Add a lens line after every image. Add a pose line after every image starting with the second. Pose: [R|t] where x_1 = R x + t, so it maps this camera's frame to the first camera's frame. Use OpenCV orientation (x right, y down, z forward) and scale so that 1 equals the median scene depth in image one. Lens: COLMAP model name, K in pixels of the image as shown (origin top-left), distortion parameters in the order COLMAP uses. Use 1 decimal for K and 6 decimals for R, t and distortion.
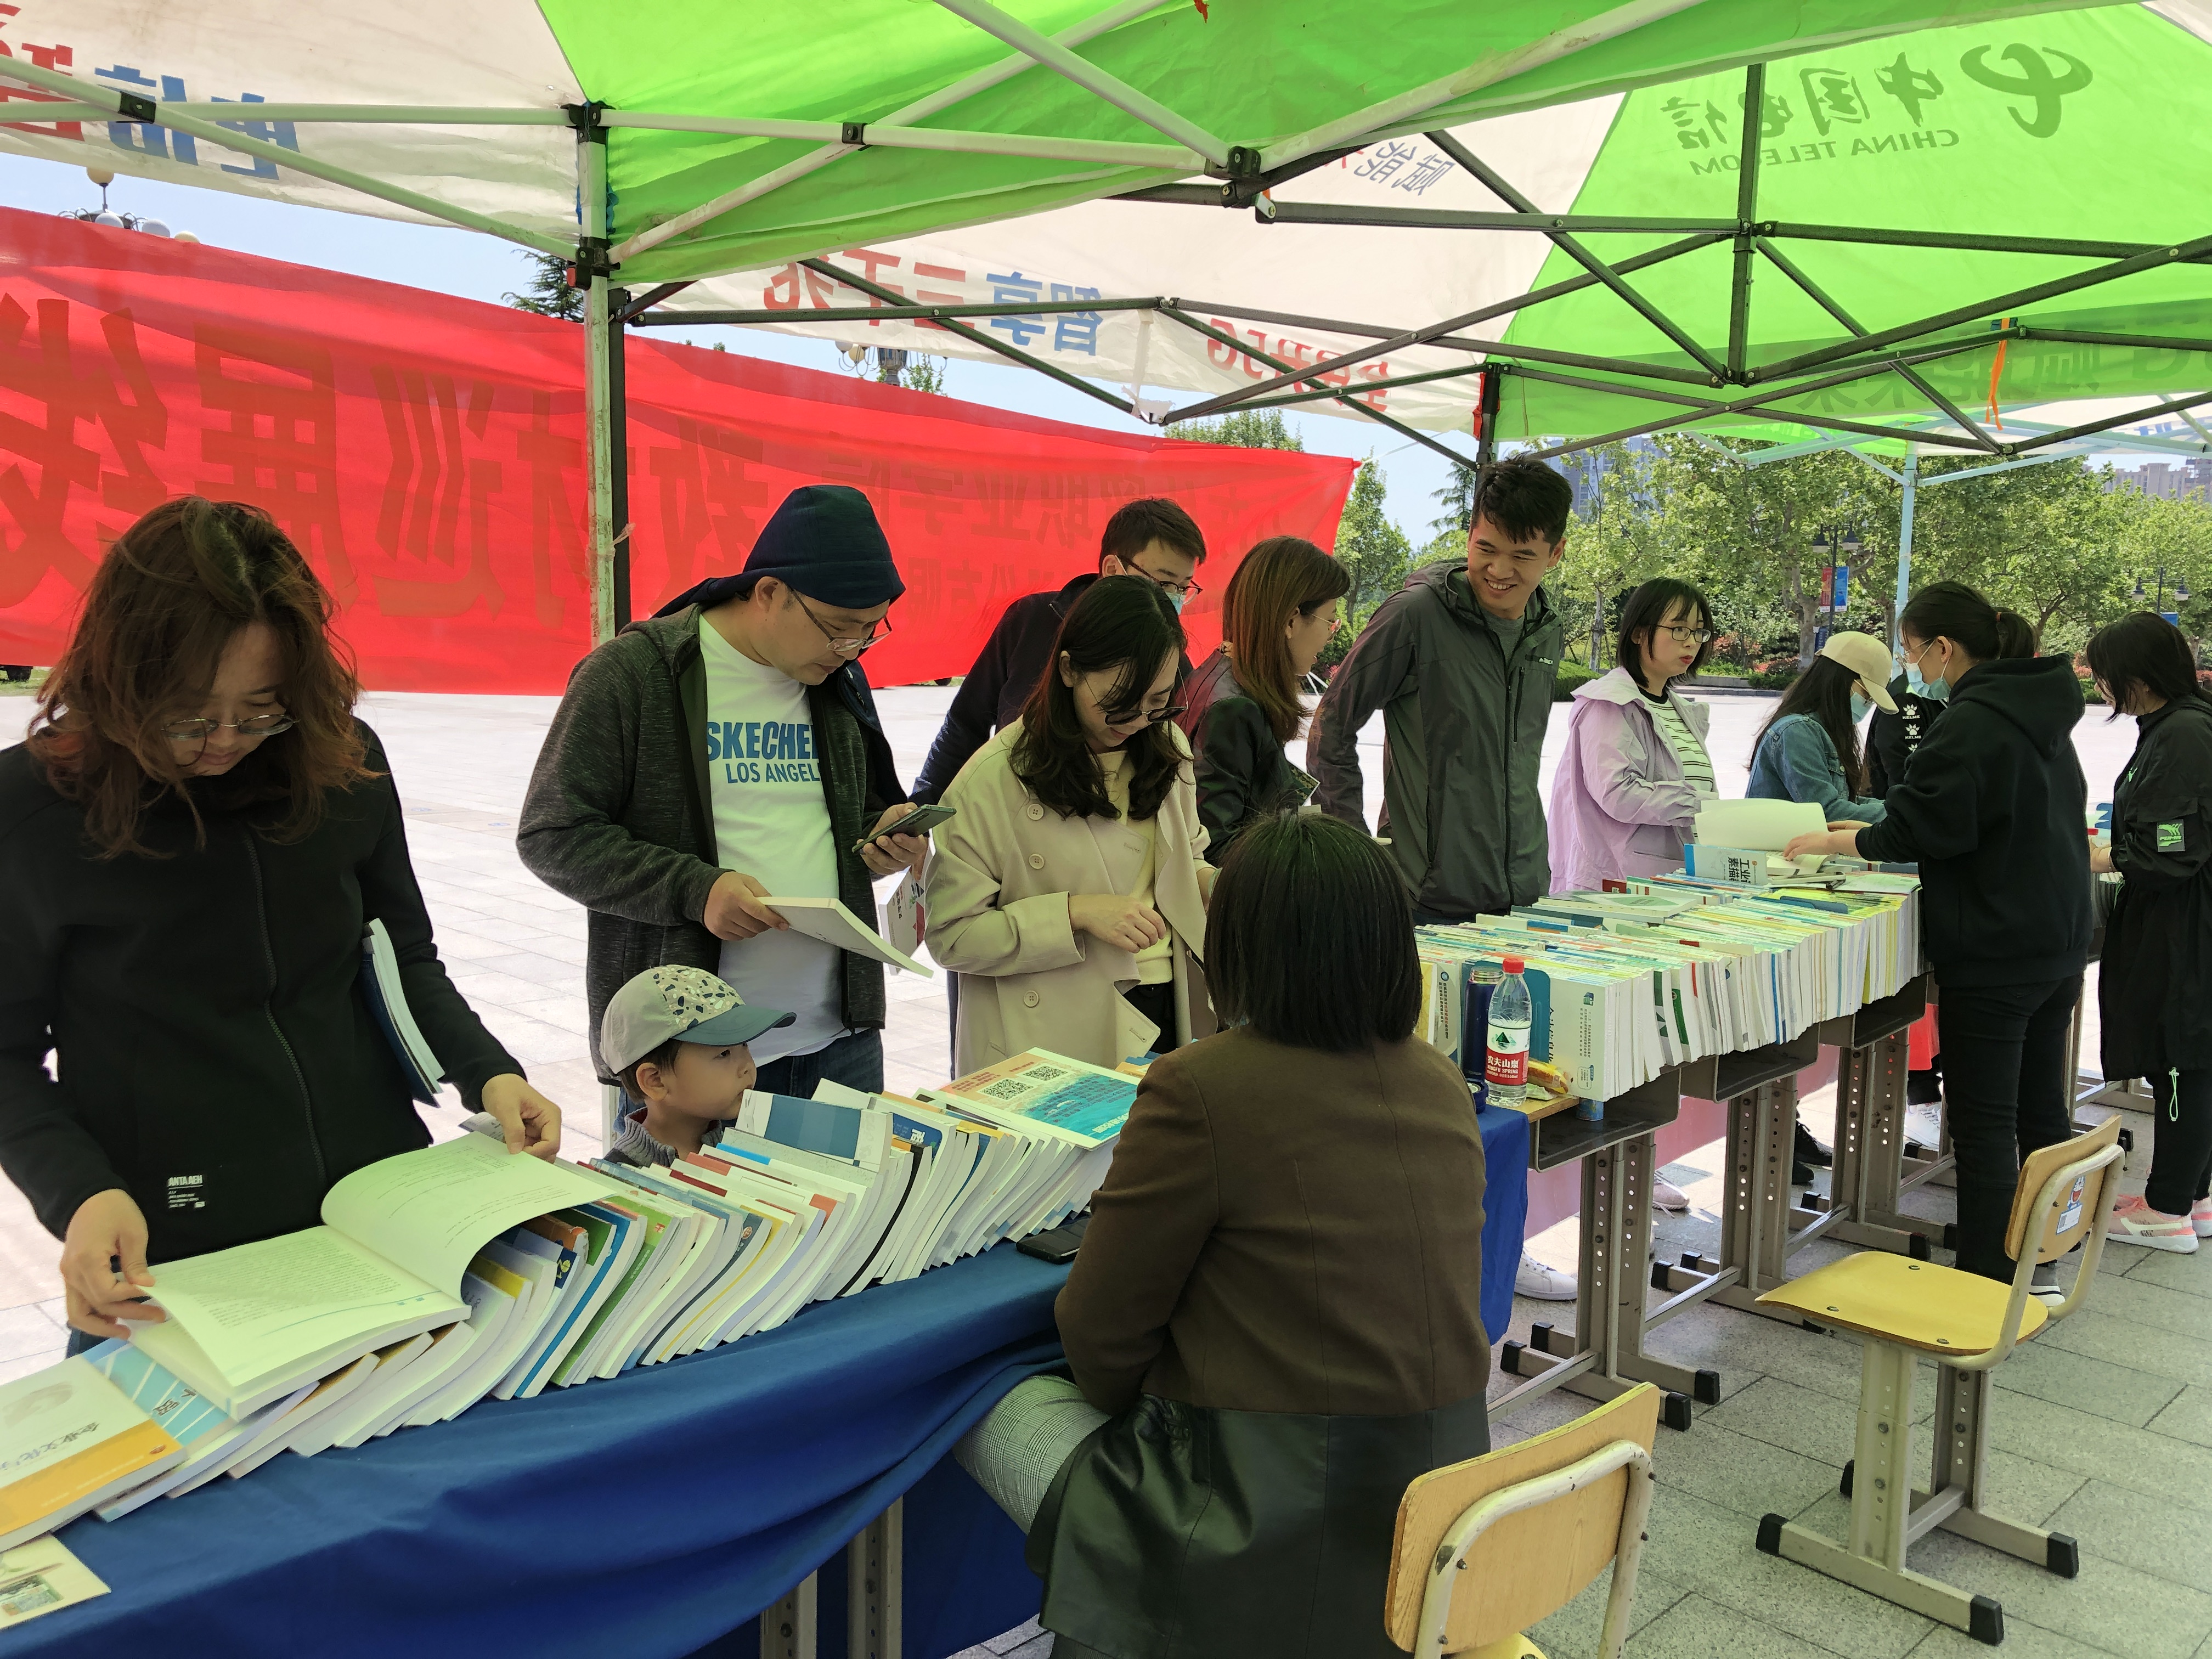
lens RADIAL K [[1873.7, 0, 1121.7], [0, 1873.7, 830.1], [0, 0, 1]] dist [0.074193, -0.021472]
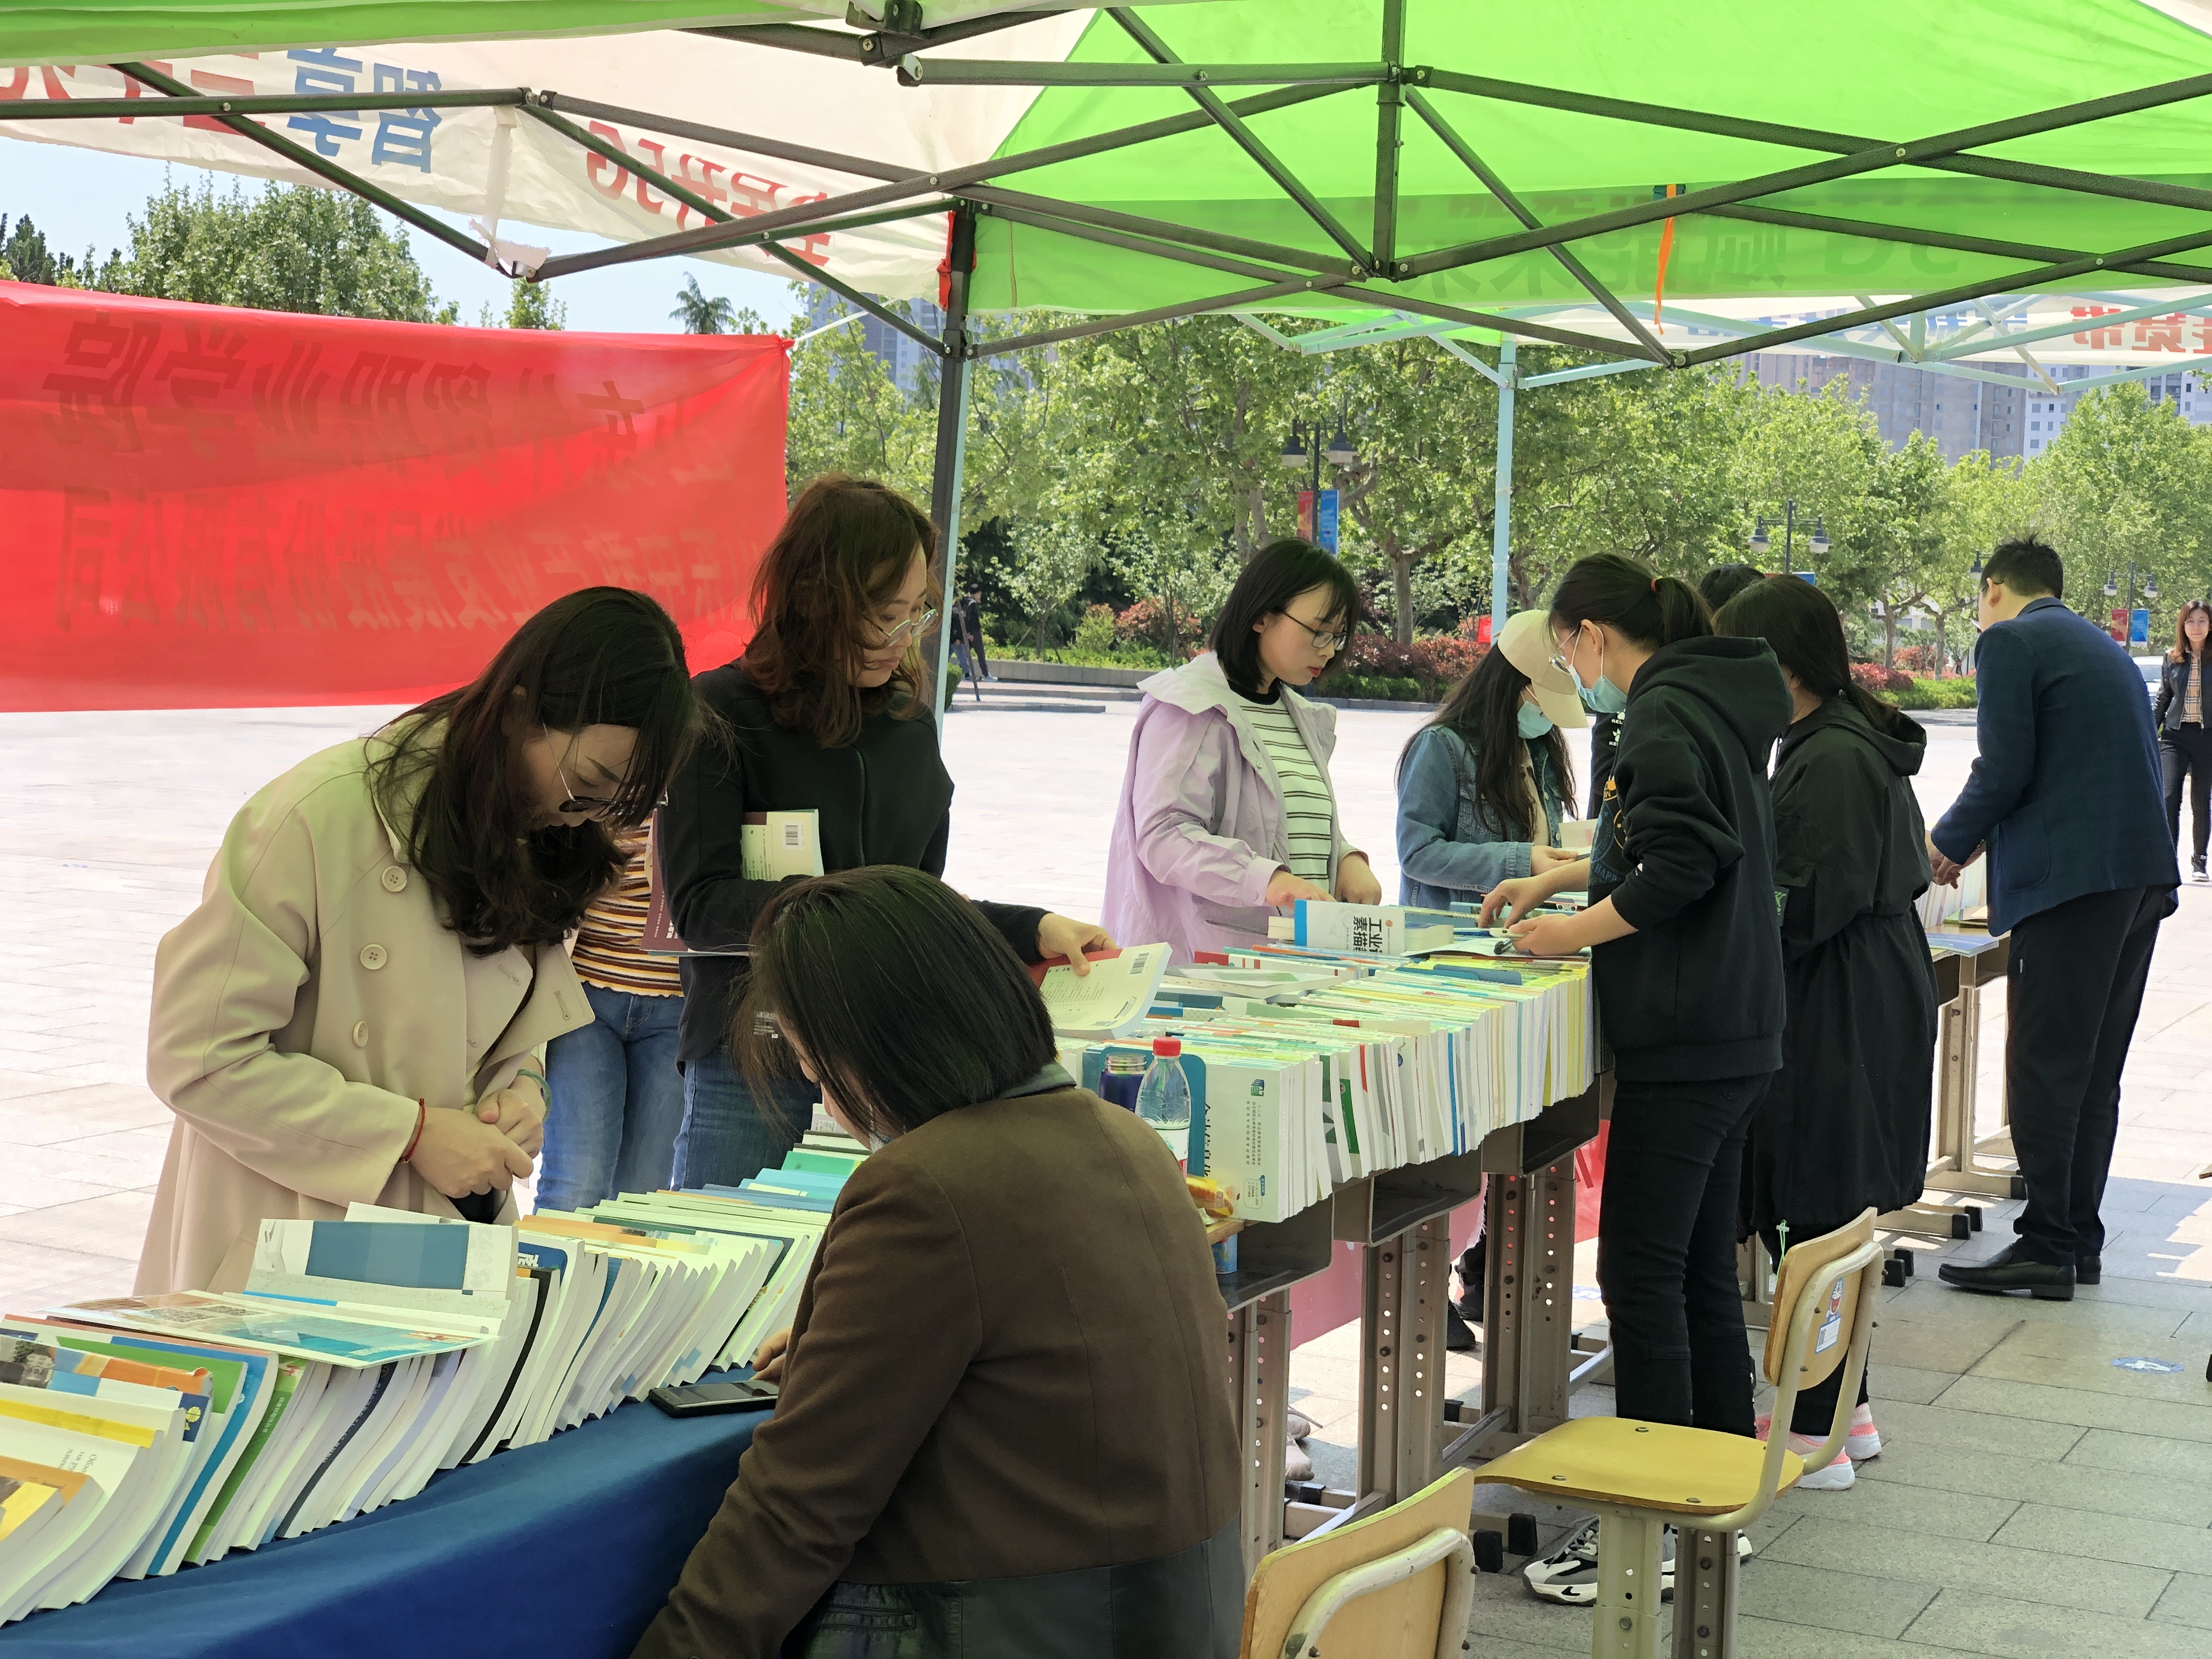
lens RADIAL K [[3472.1, 0, 1091.7], [0, 3472.1, 829.5], [0, 0, 1]] dist [0.173979, 0.000000]
pose [[0.954269, -0.014763, 0.298585, -0.172591], [0.025449, 0.999166, -0.031933, 0.021448], [-0.297865, 0.038071, 0.953849, -0.236671]]
